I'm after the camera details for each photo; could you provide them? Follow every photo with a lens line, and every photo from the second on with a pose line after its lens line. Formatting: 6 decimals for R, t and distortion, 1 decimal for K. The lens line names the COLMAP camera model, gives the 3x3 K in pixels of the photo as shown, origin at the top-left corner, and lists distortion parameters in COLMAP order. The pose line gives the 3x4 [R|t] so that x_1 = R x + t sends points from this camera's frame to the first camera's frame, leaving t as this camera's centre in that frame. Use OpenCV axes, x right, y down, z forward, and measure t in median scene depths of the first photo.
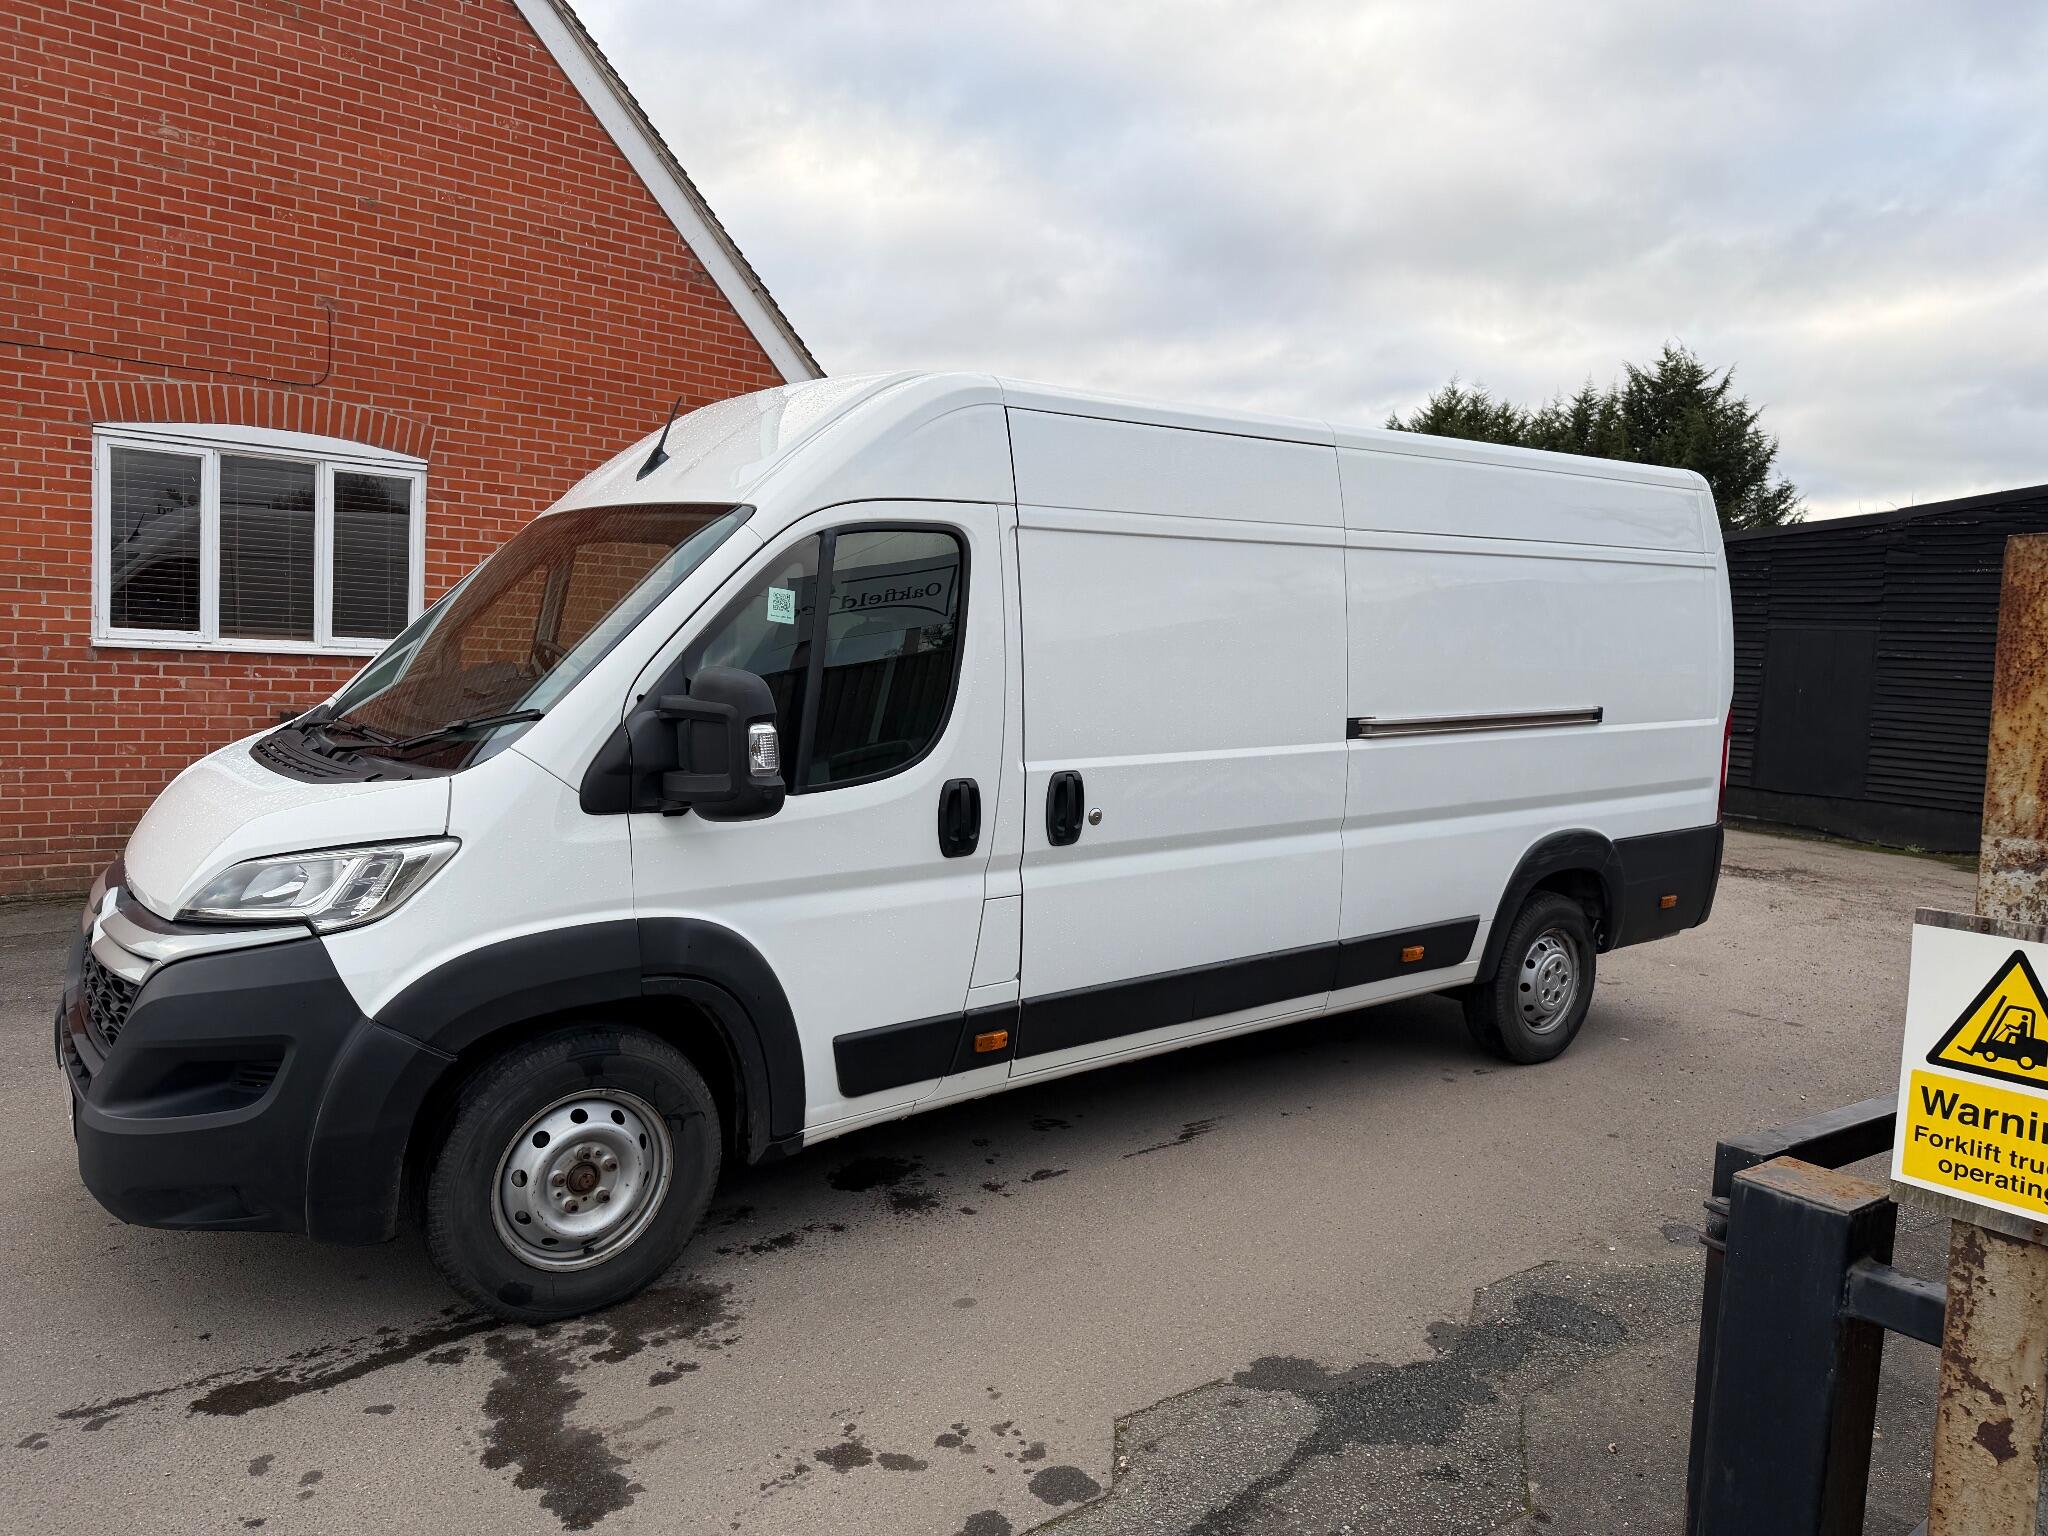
lens RADIAL K [[1472.0, 0, 1024.0], [0, 1472.0, 768.0], [0, 0, 1]] dist [0.014538, -0.018466]
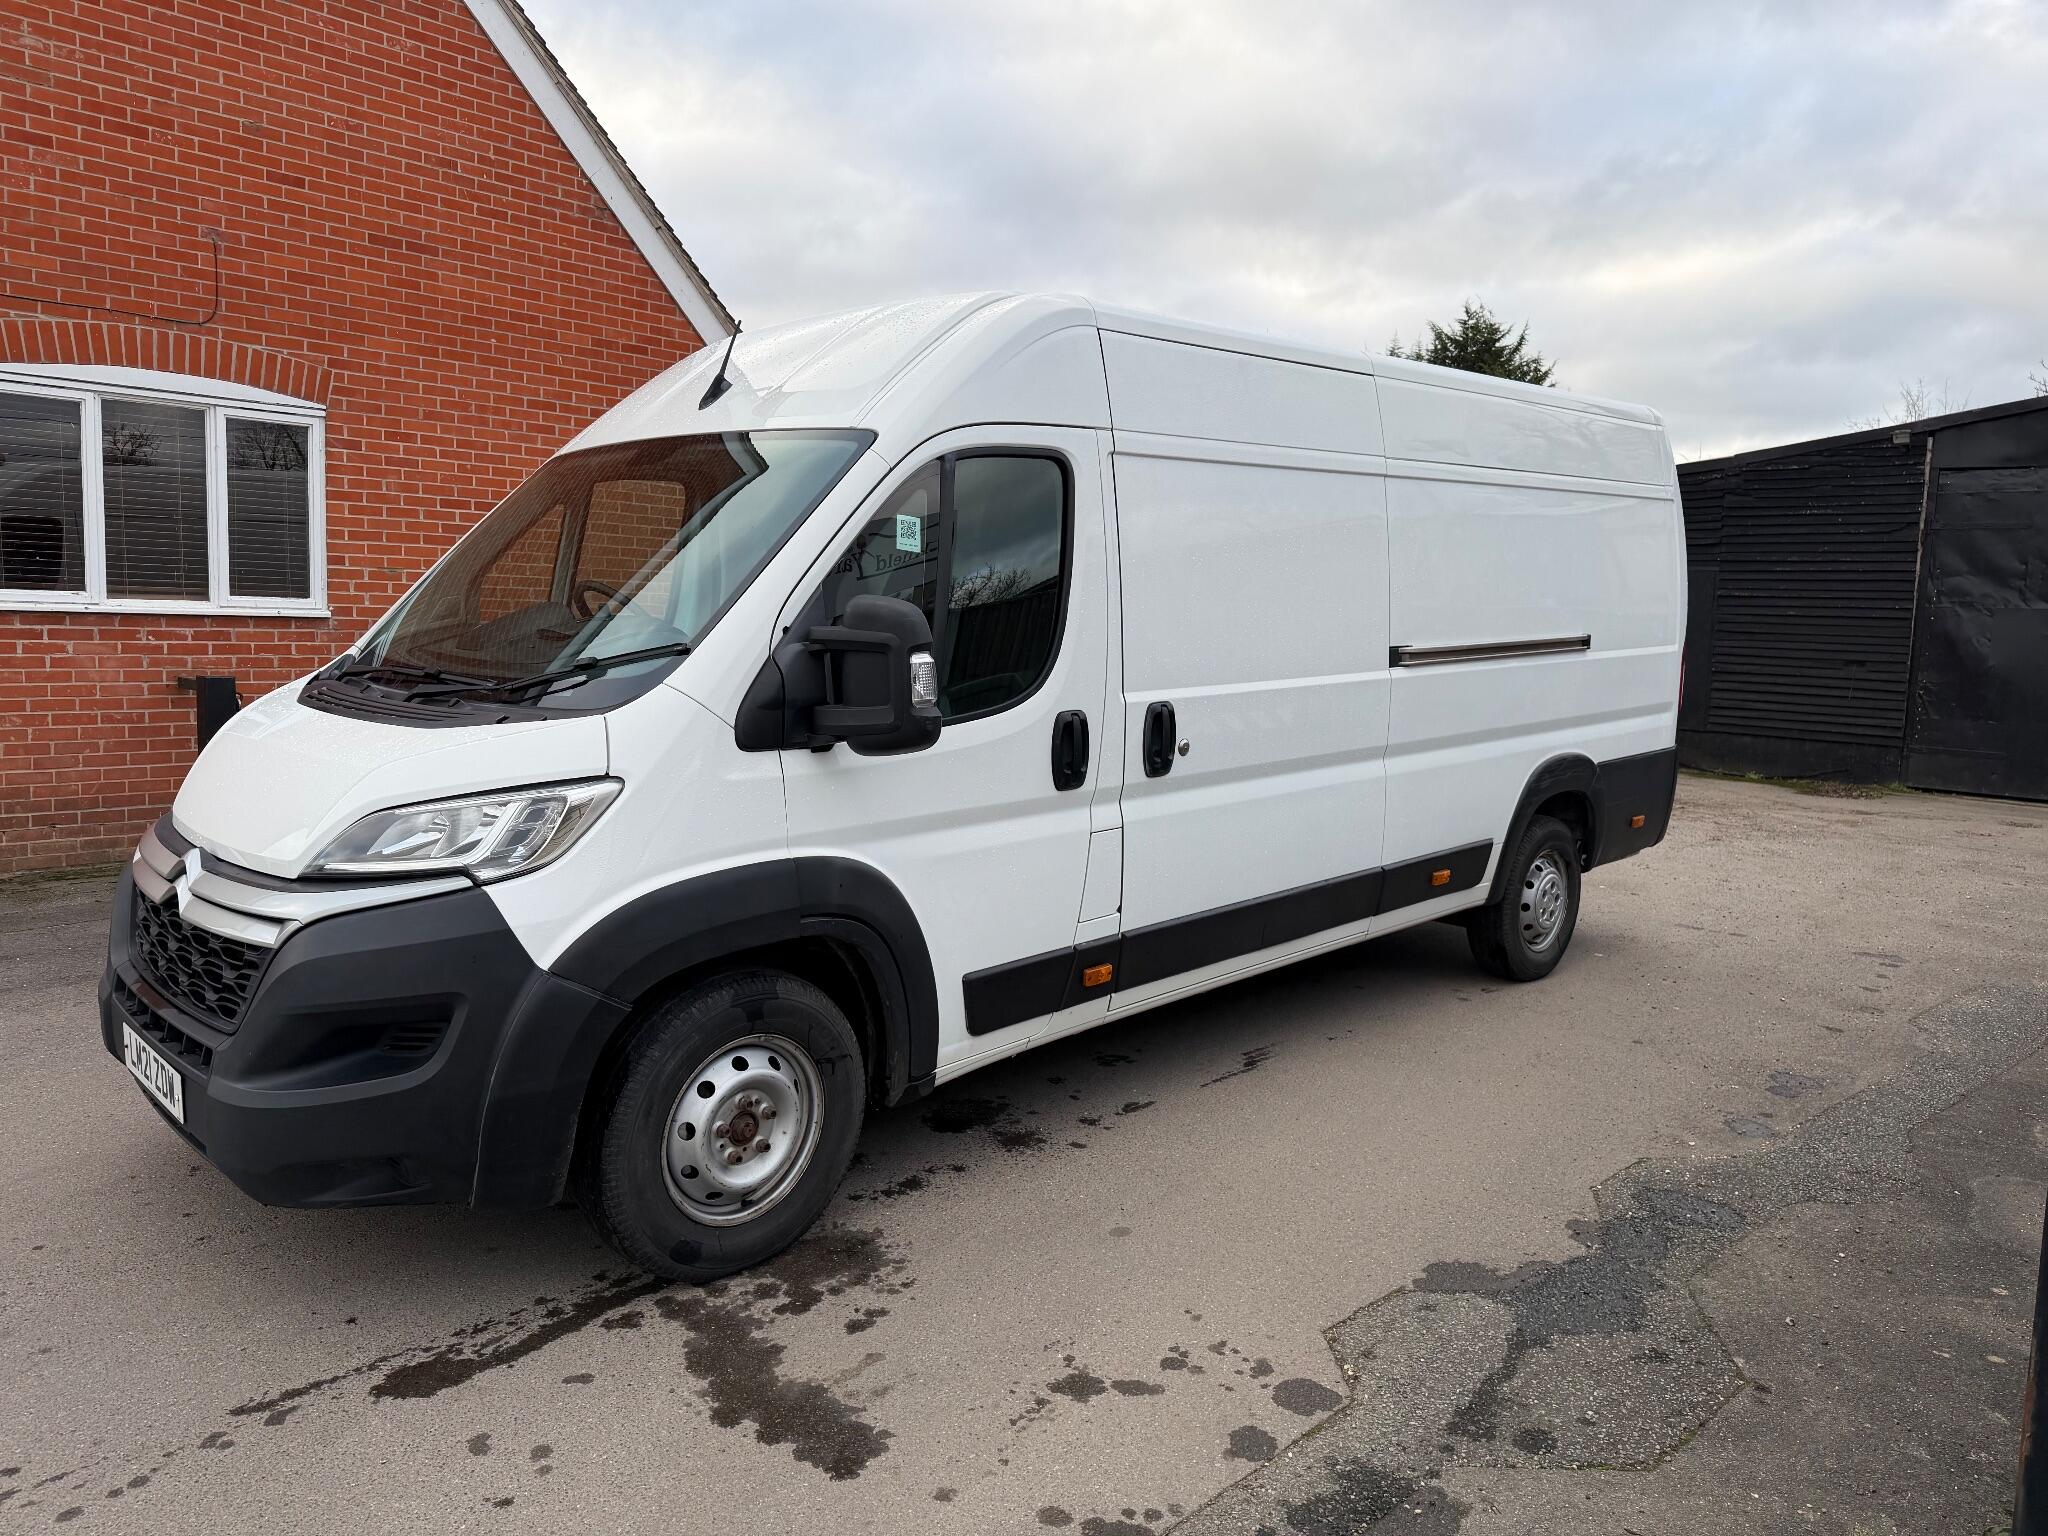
lens RADIAL K [[1472.0, 0, 1024.0], [0, 1472.0, 768.0], [0, 0, 1]] dist [0.014538, -0.018466]
pose [[0.992661, -0.031352, 0.116793, -0.179212], [0.028166, 0.999188, 0.028826, 0.015770], [-0.117602, -0.025325, 0.992738, 0.023194]]
